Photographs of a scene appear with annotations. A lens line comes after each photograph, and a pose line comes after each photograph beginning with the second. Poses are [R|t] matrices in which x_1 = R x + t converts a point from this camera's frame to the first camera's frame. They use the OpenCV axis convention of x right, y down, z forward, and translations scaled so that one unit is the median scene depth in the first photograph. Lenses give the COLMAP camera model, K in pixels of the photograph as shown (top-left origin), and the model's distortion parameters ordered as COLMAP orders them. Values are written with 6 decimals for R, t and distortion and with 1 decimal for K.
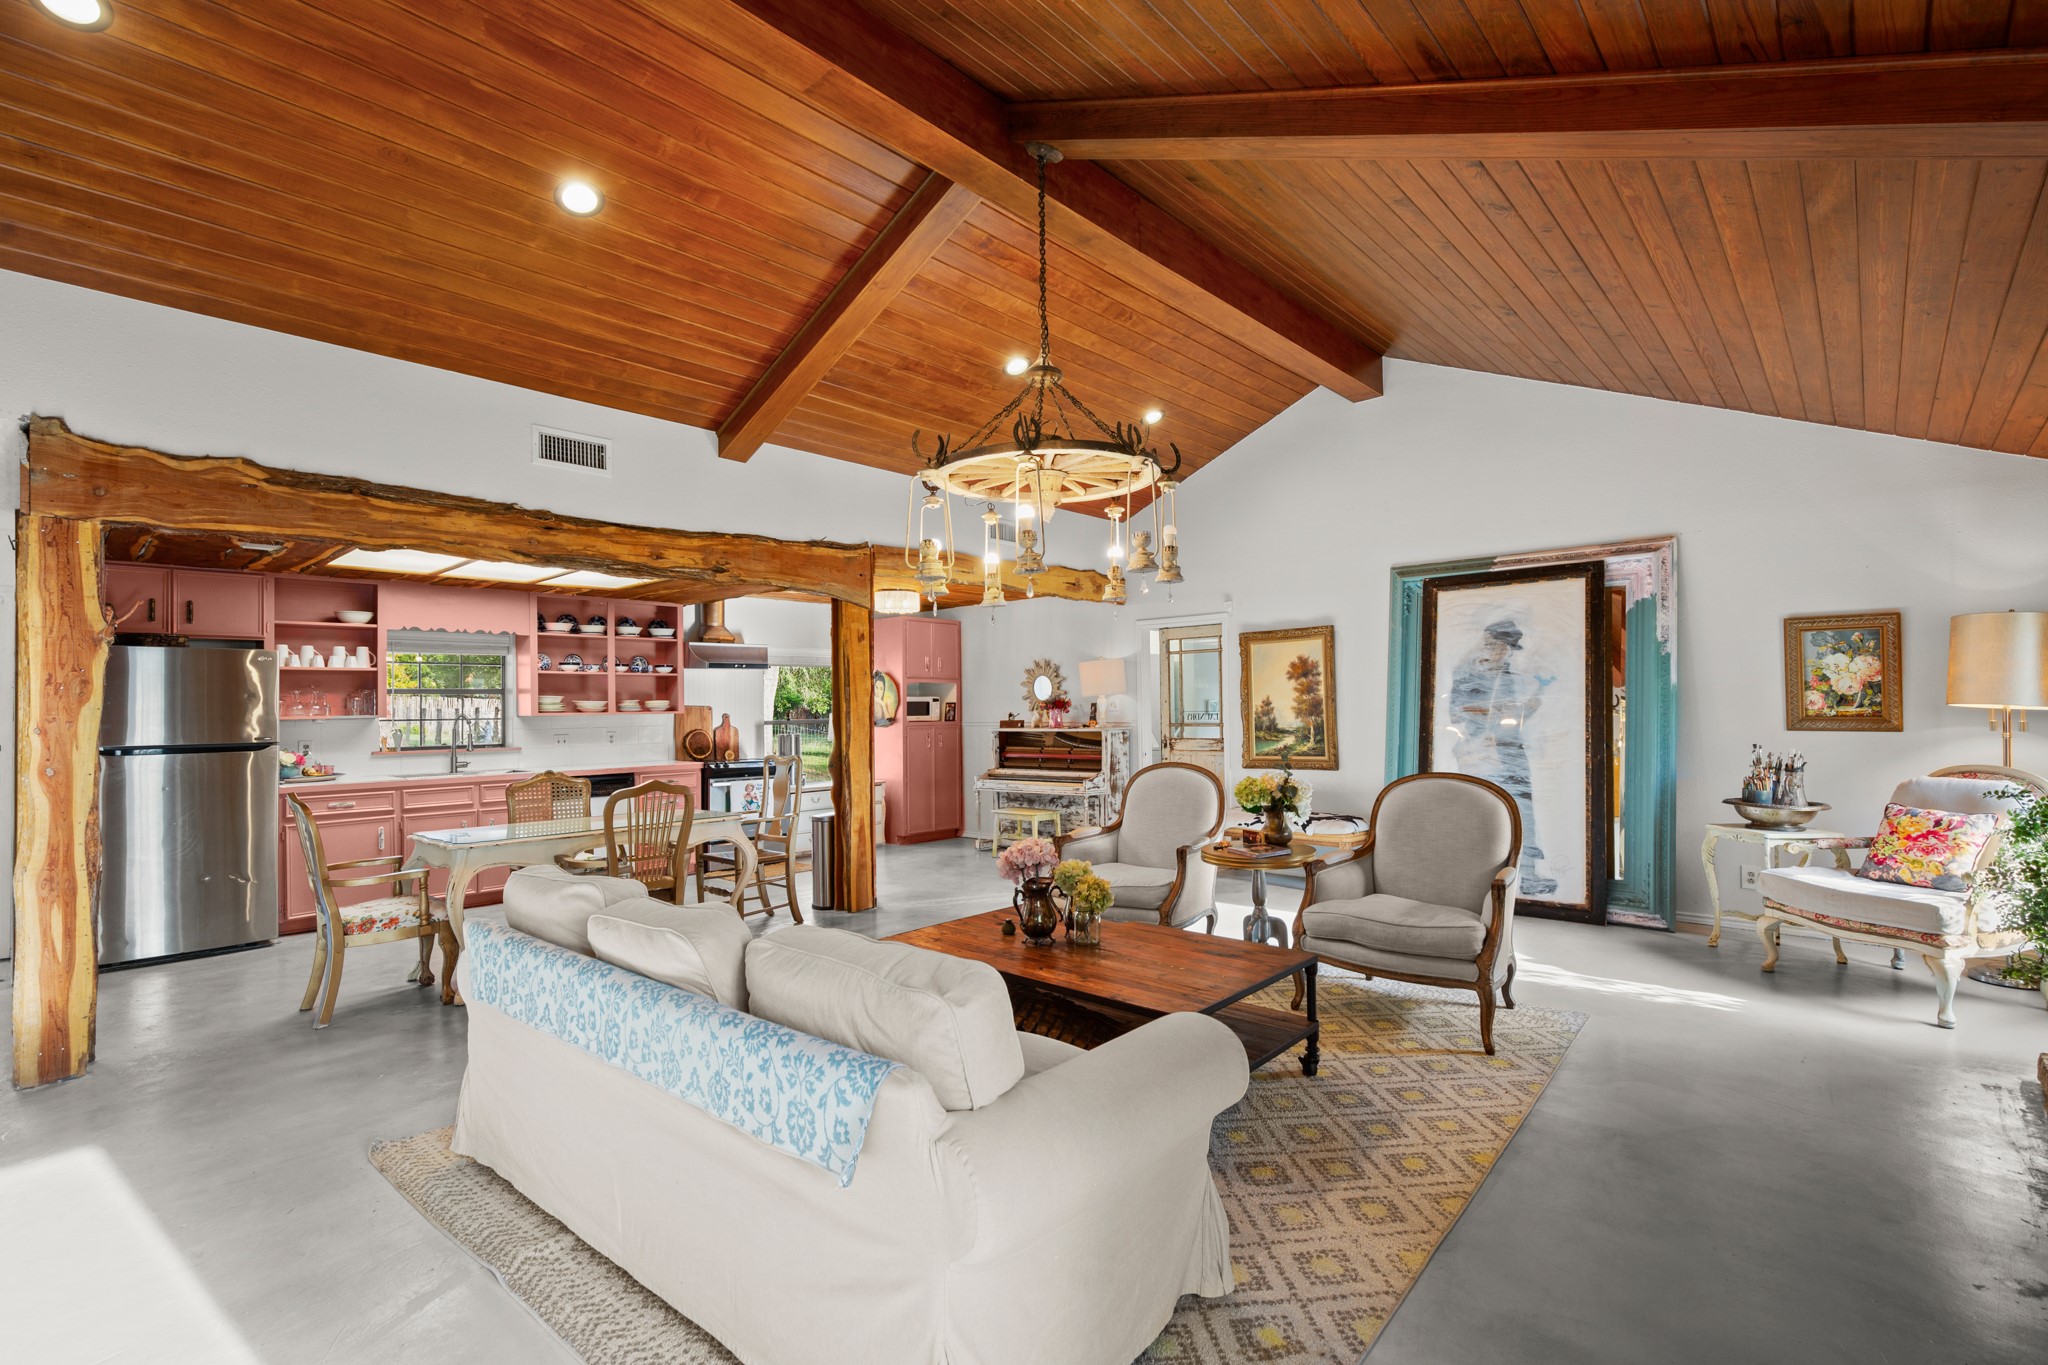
lens RADIAL K [[928.8, 0, 1041.5], [0, 928.8, 693.8], [0, 0, 1]] dist [0.001704, -0.000363]
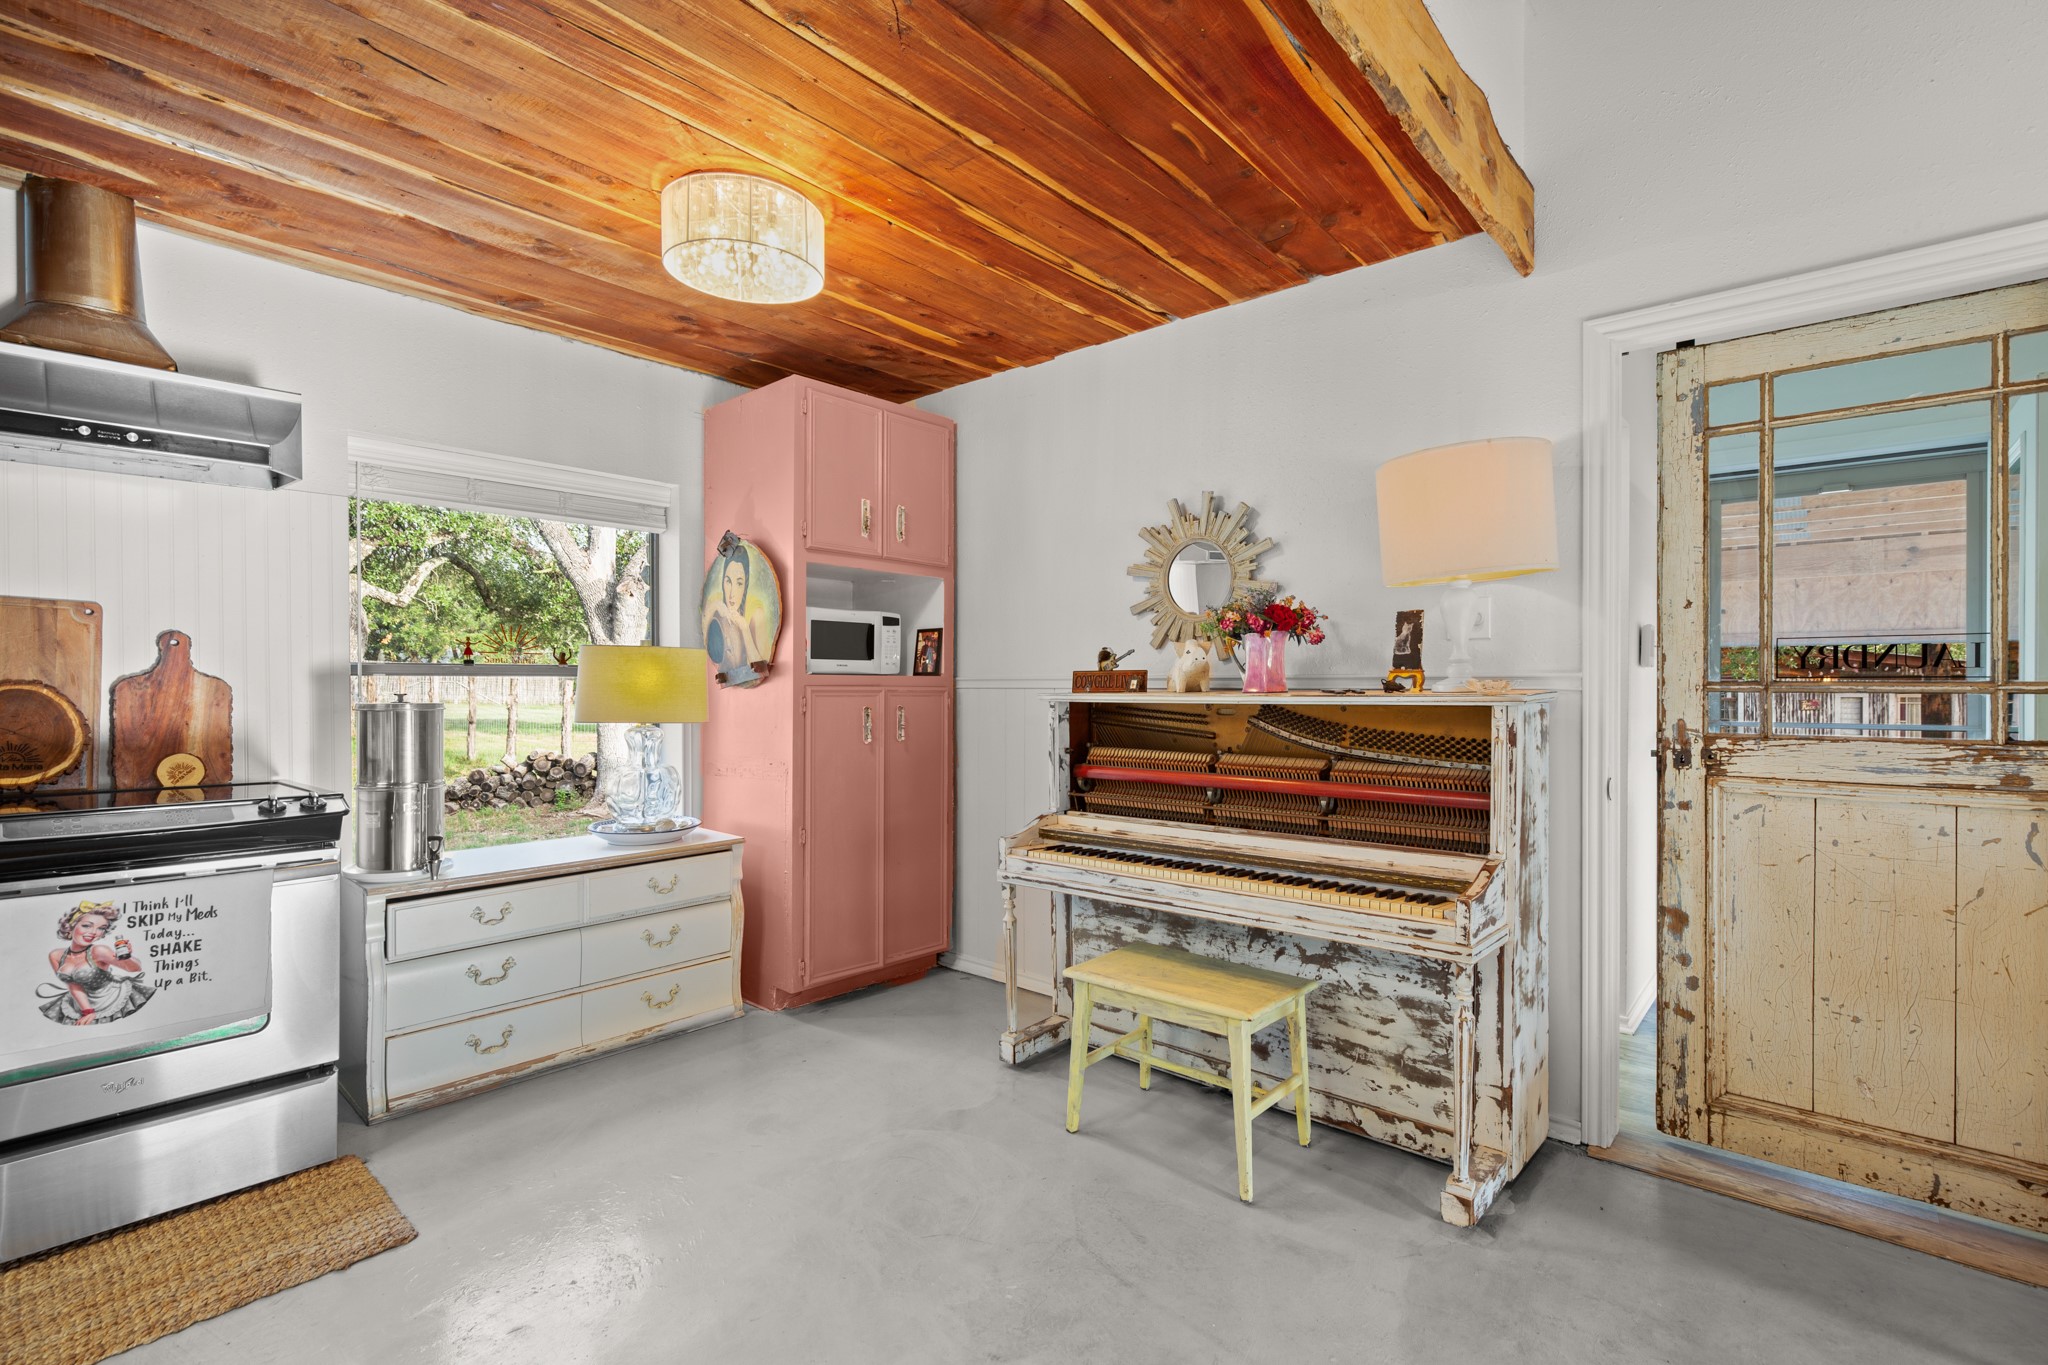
lens RADIAL K [[927.4, 0, 1037.7], [0, 927.4, 683.1], [0, 0, 1]] dist [0.000555, -0.000162]
pose [[0.999736, 0.013142, 0.018841, -0.092500], [-0.013427, 0.999796, 0.015072, 0.040900], [-0.018639, -0.015321, 0.999709, 0.952169]]
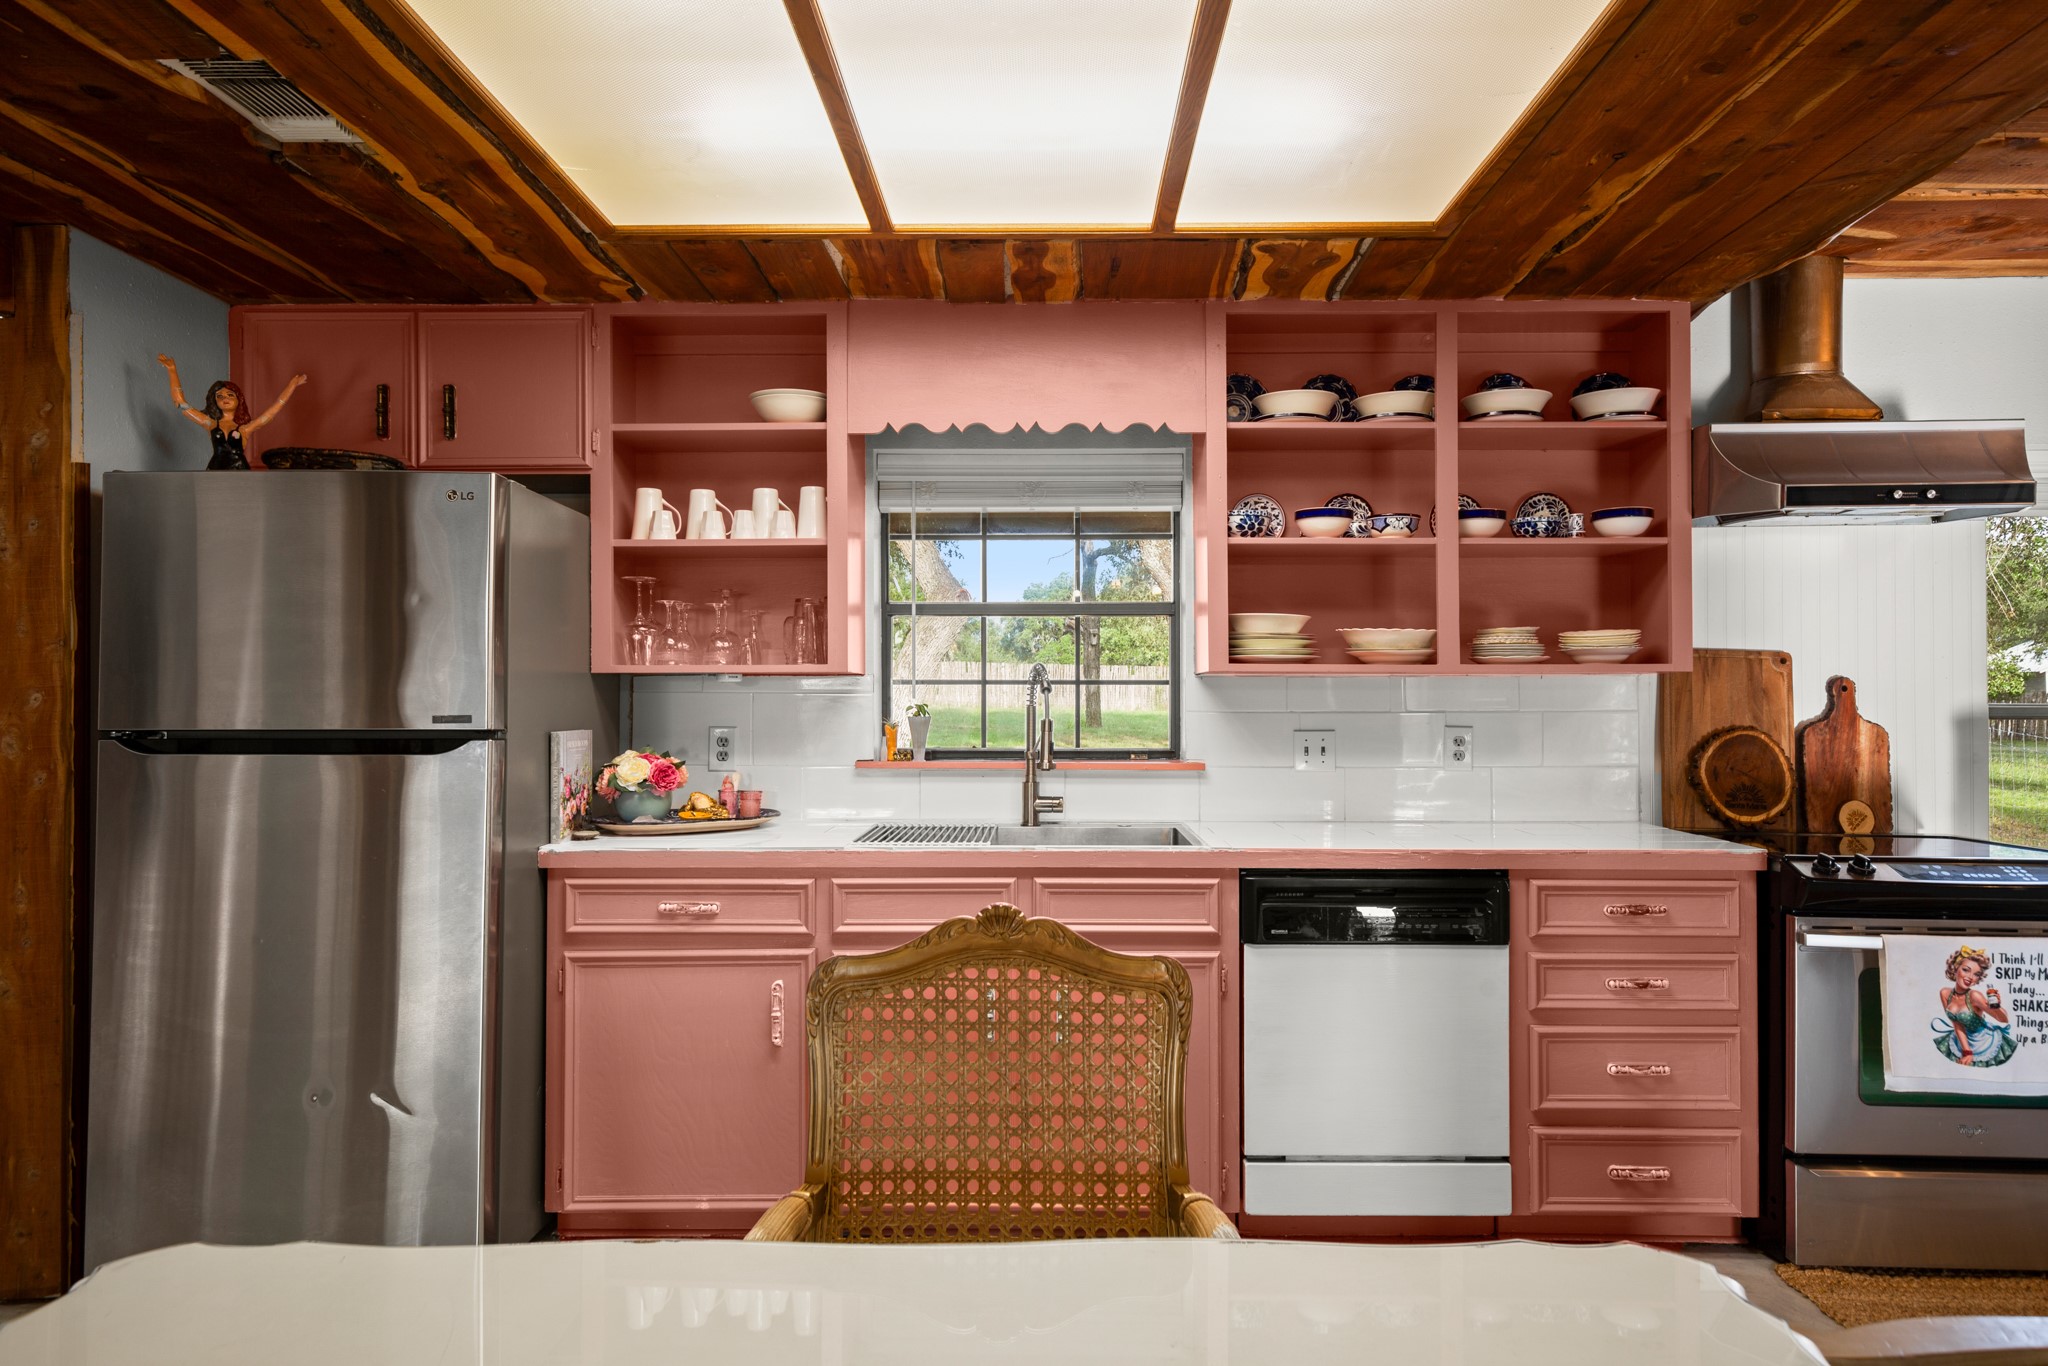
lens RADIAL K [[1268.9, 0, 1037.7], [0, 1268.9, 683.9], [0, 0, 1]] dist [0.011300, 0.003059]
pose [[0.662870, 0.007140, -0.748700, -0.279679], [0.002180, 0.999932, 0.011467, 0.025451], [0.748731, -0.009233, 0.662810, 0.734163]]
